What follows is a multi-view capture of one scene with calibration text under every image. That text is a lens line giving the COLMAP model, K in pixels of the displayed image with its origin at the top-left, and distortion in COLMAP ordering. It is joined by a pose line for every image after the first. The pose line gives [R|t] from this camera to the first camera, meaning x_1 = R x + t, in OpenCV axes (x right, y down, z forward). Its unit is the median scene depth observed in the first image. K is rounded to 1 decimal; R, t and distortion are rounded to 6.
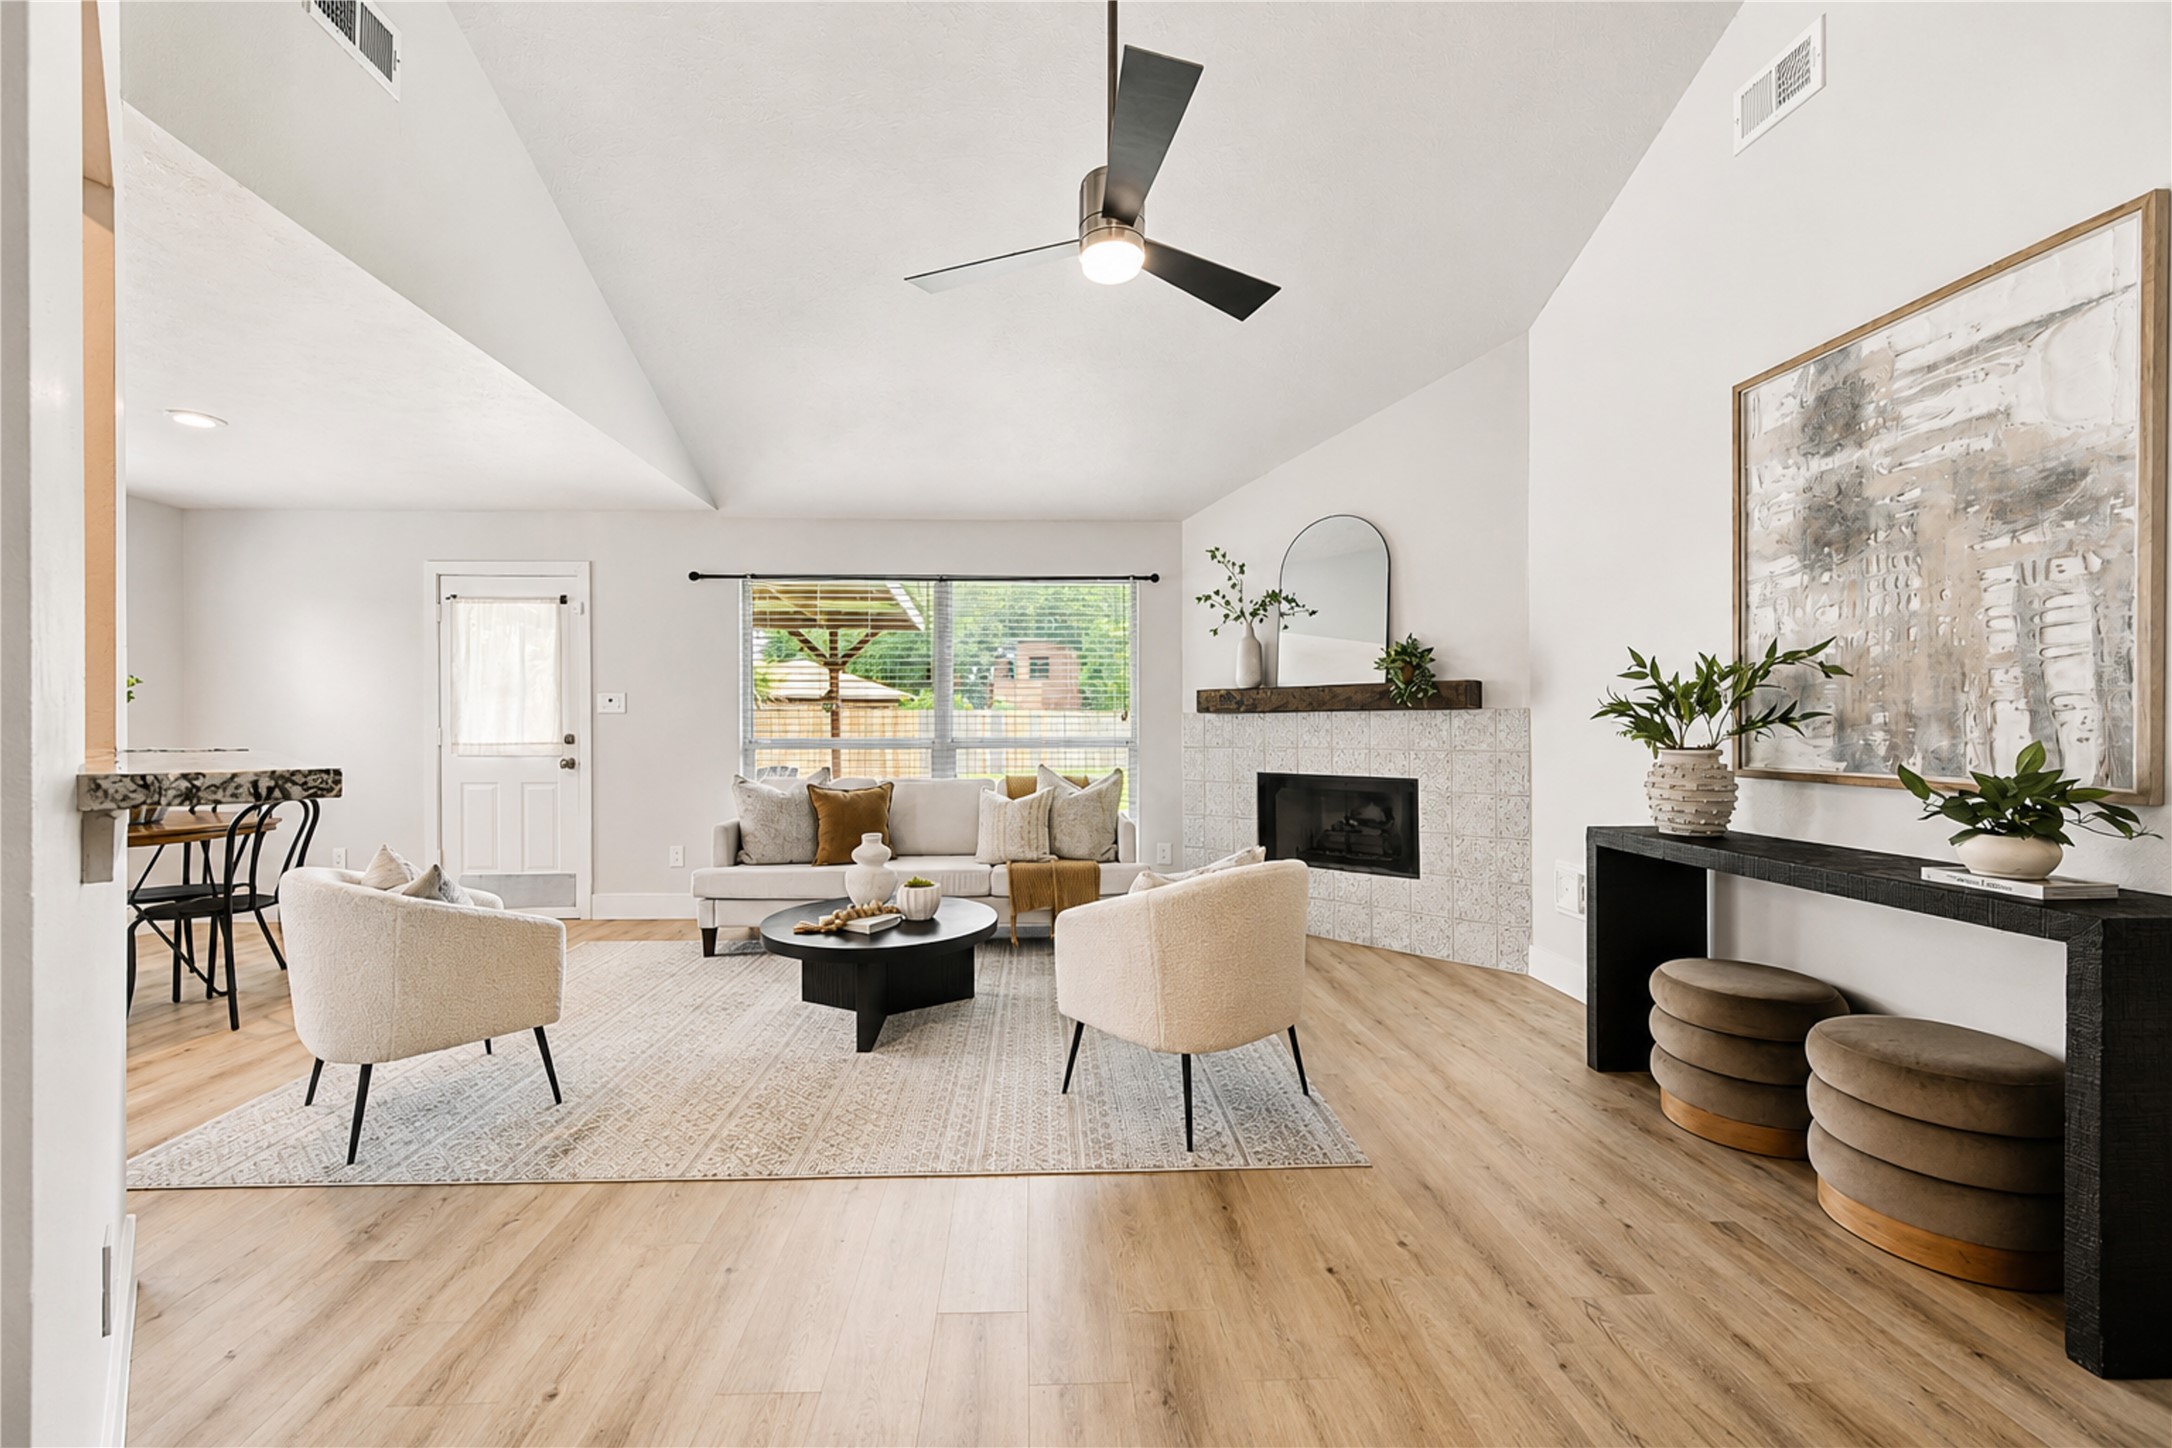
lens RADIAL K [[840.6, 0, 1086.0], [0, 840.6, 724.0], [0, 0, 1]] dist [-0.001495, -0.000213]
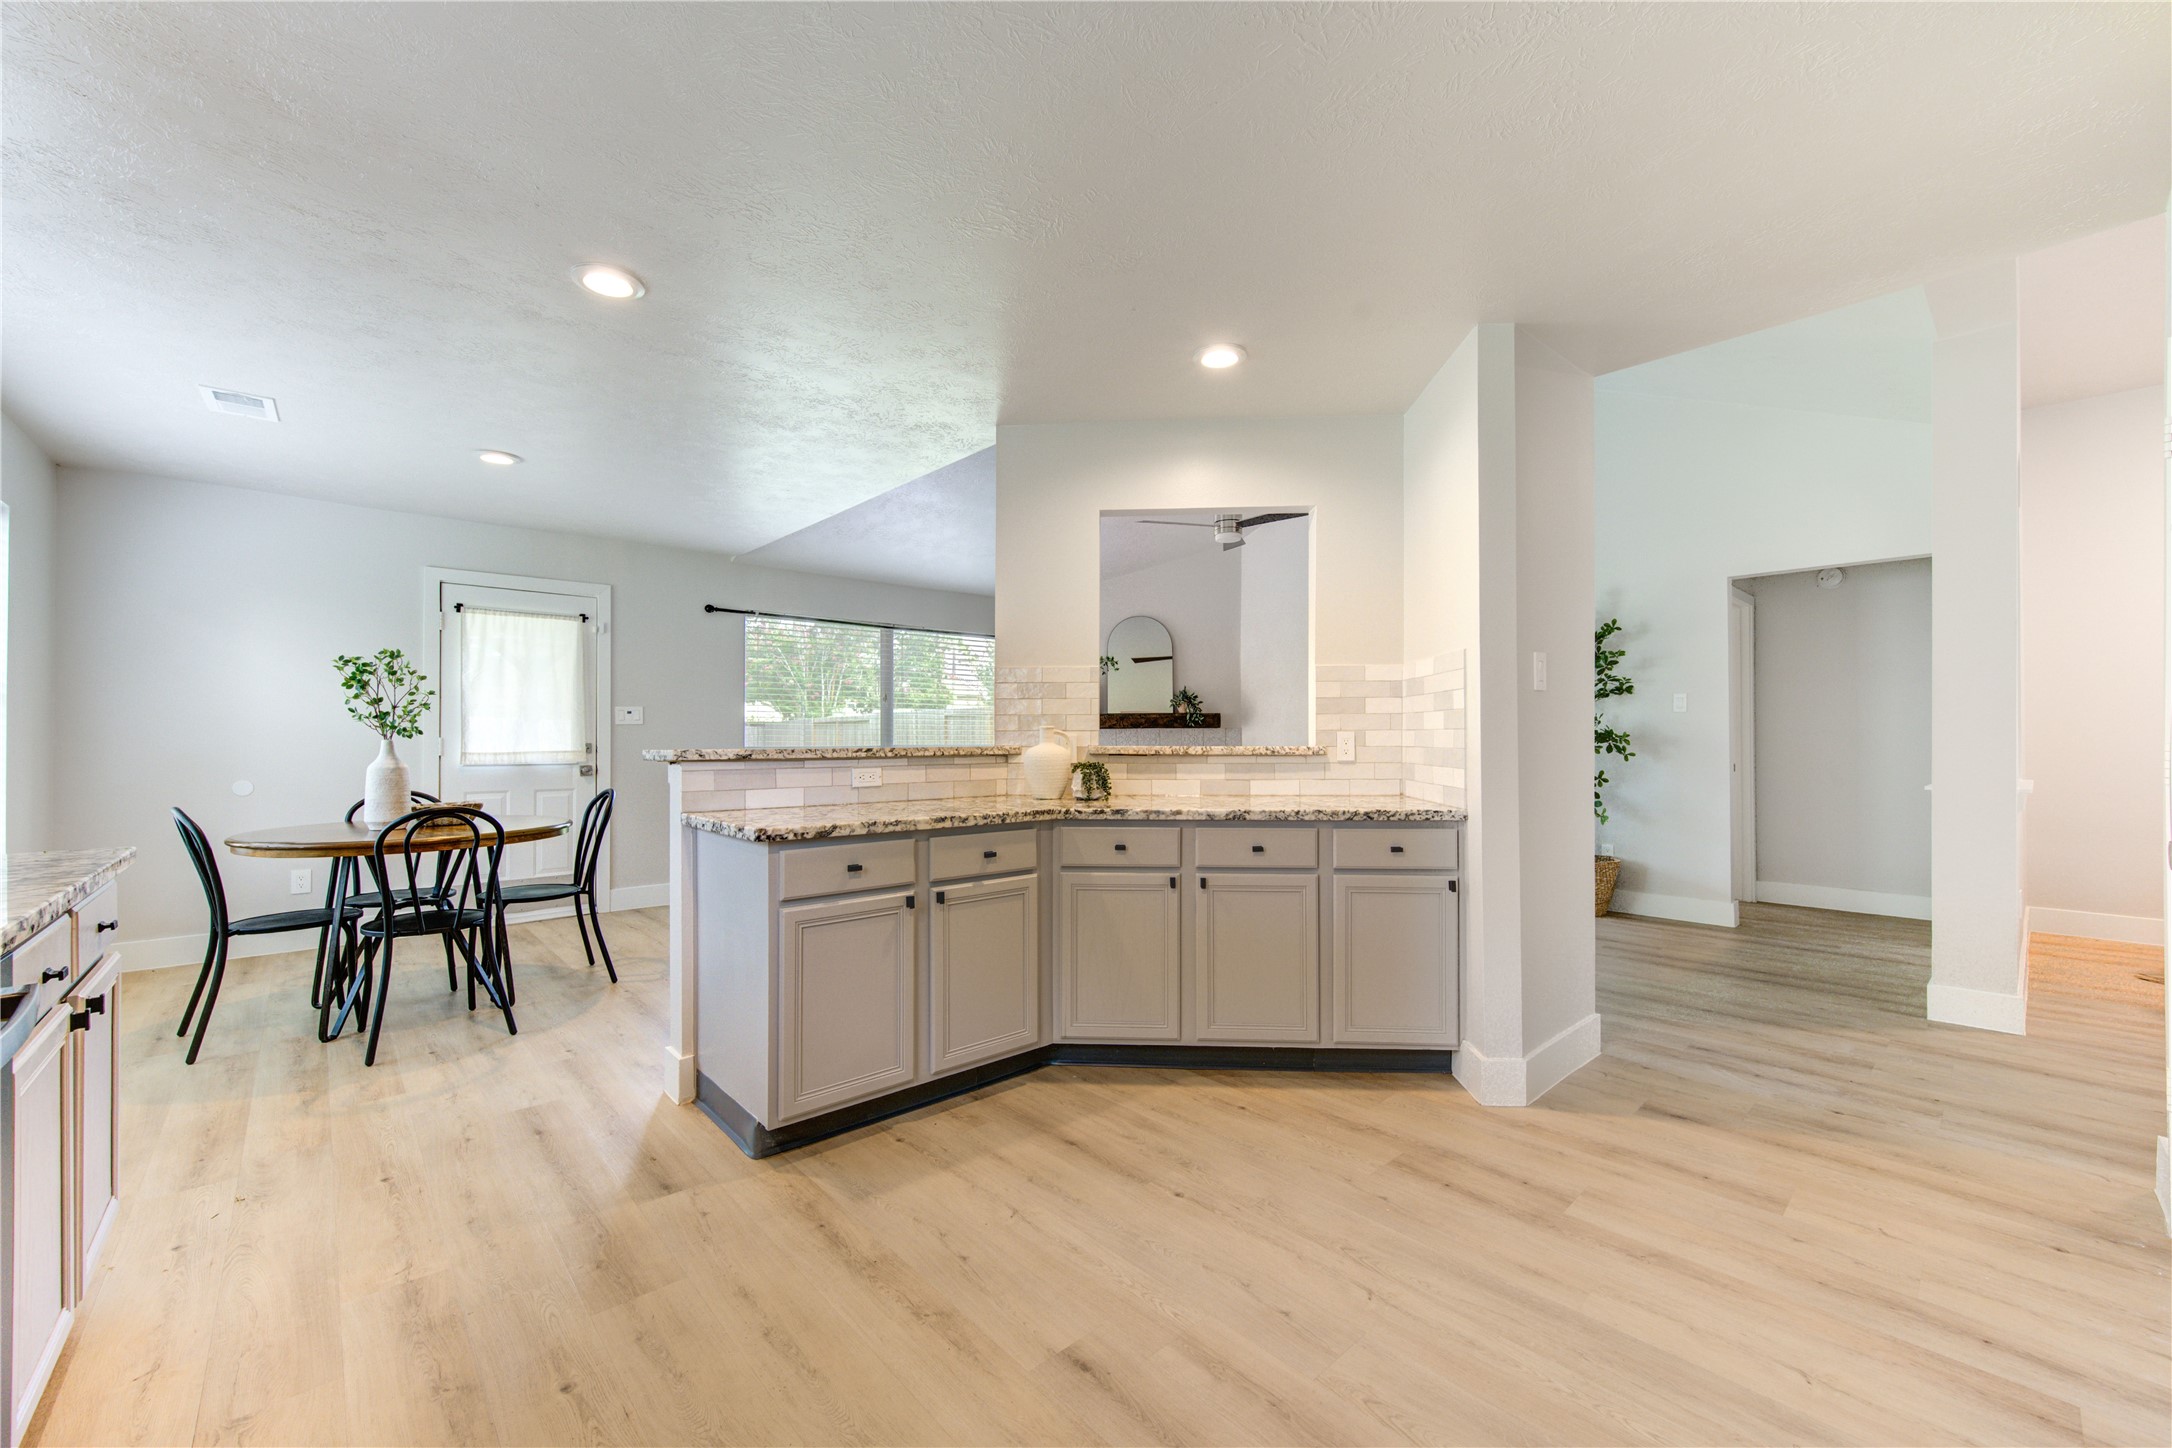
lens RADIAL K [[862.6, 0, 1086.0], [0, 862.6, 724.0], [0, 0, 1]] dist [-0.000347, -0.000047]
pose [[0.766130, 0.010748, 0.642596, -0.910119], [0.000875, 0.999842, -0.017766, 0.008077], [-0.642685, 0.014173, 0.765999, -0.274421]]
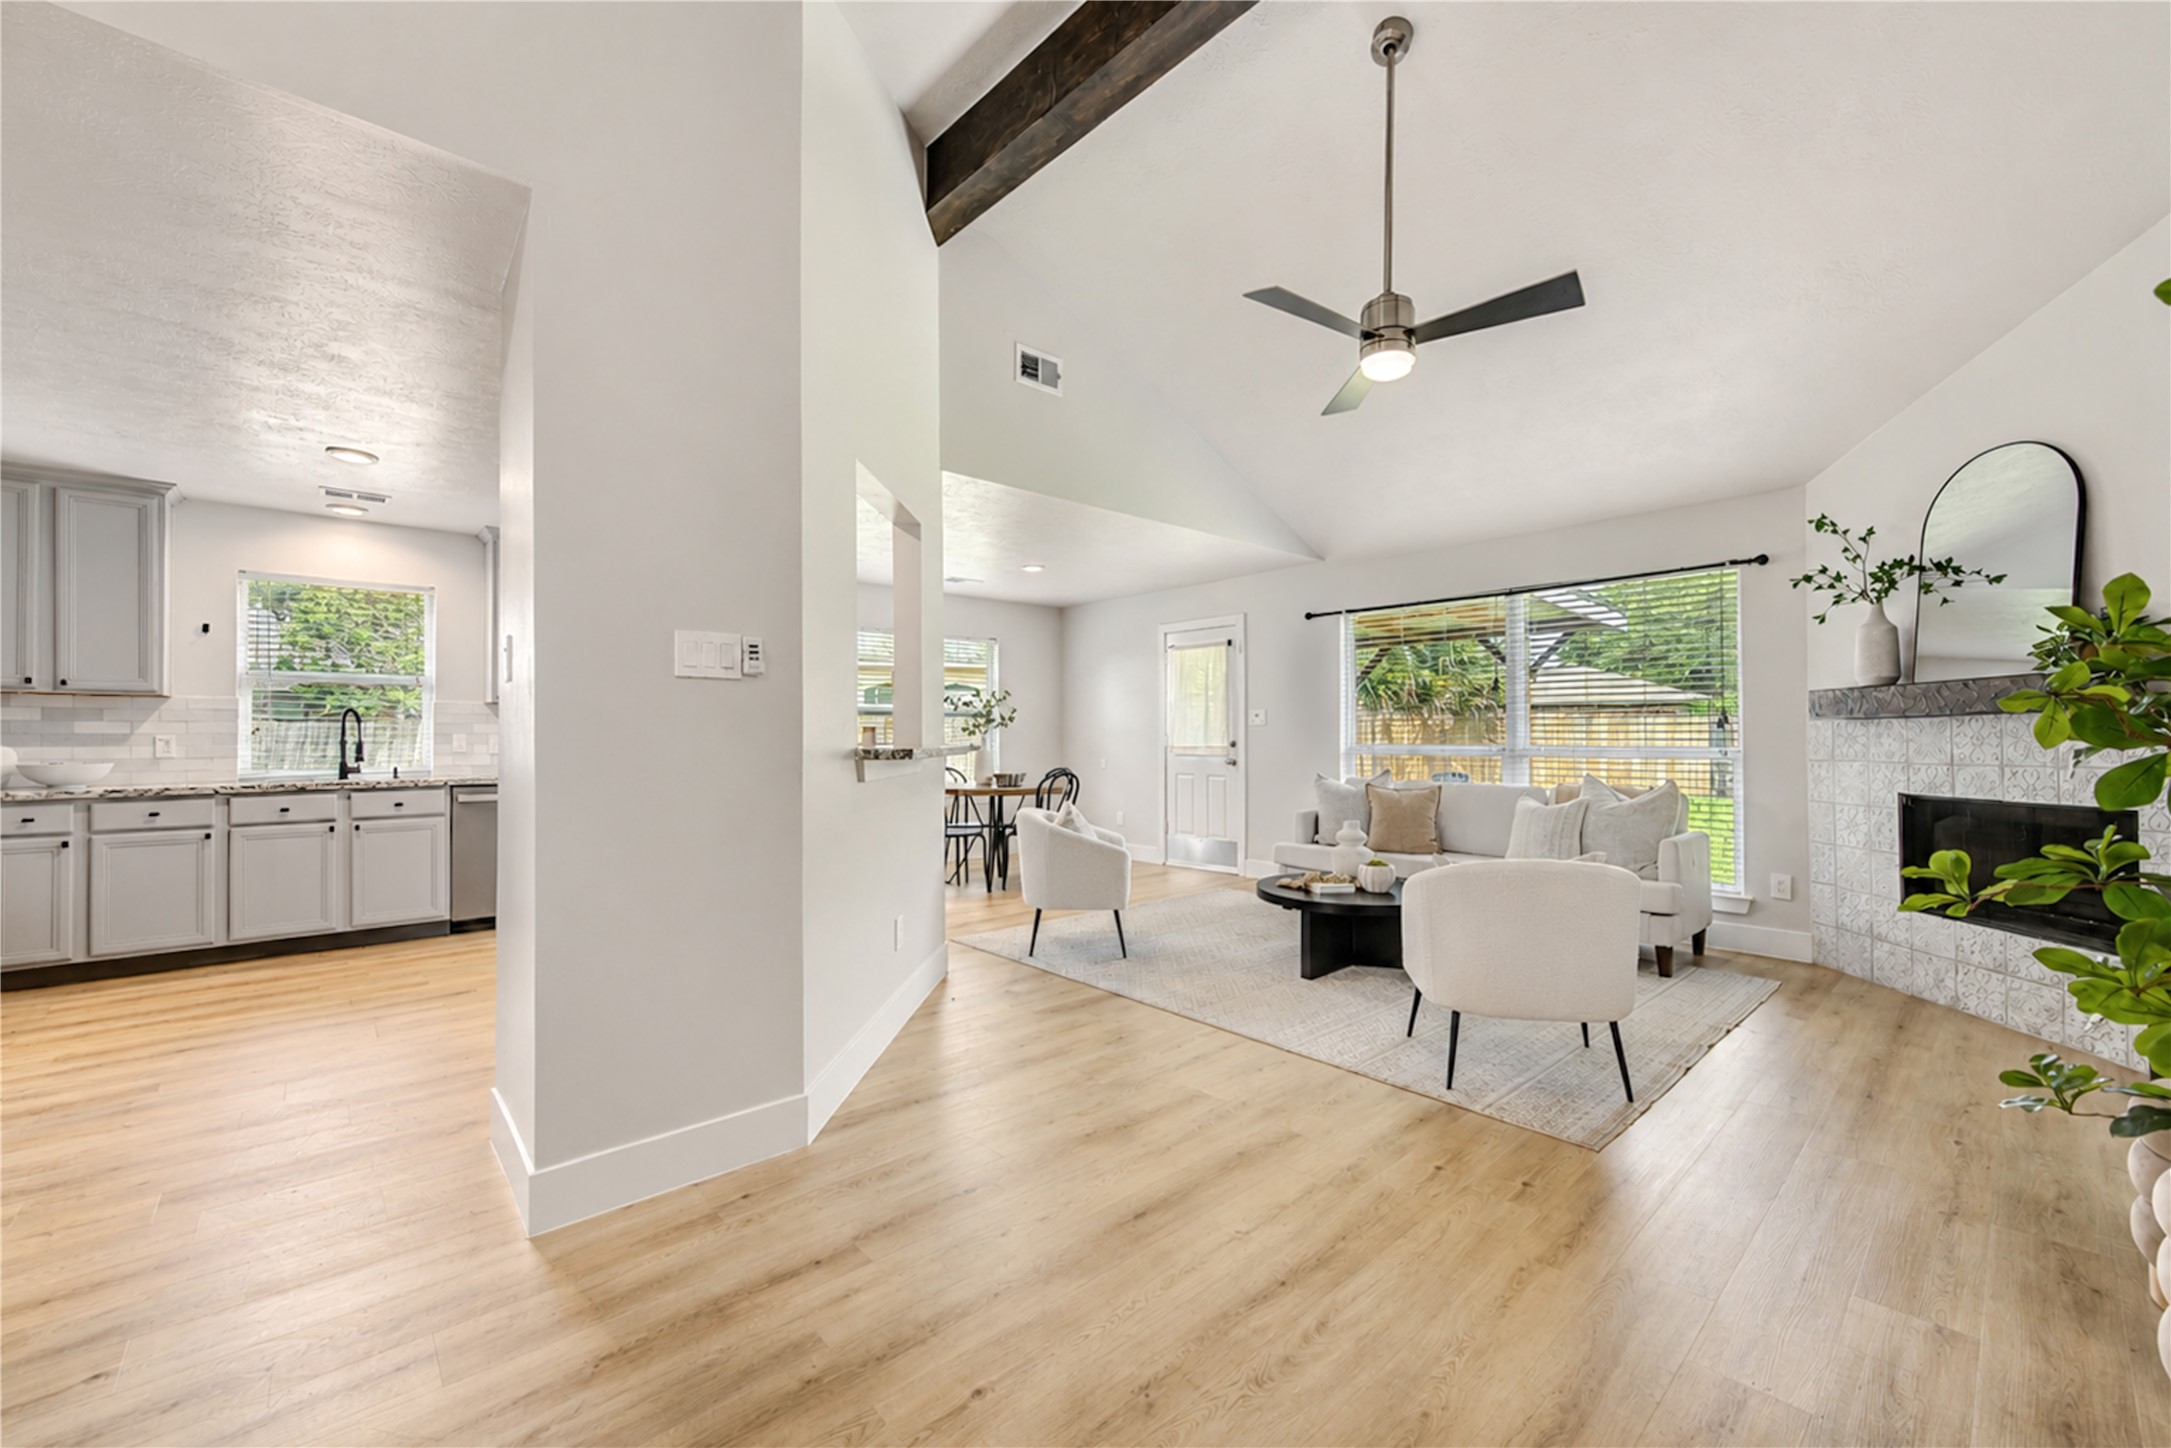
lens RADIAL K [[862.2, 0, 1085.5], [0, 862.2, 724.0], [0, 0, 1]] dist [-0.000347, -0.000047]
pose [[0.633459, -0.009663, -0.773716, 0.348103], [0.002072, 0.999940, -0.010792, -0.000126], [0.773774, 0.005233, 0.633440, -0.083347]]
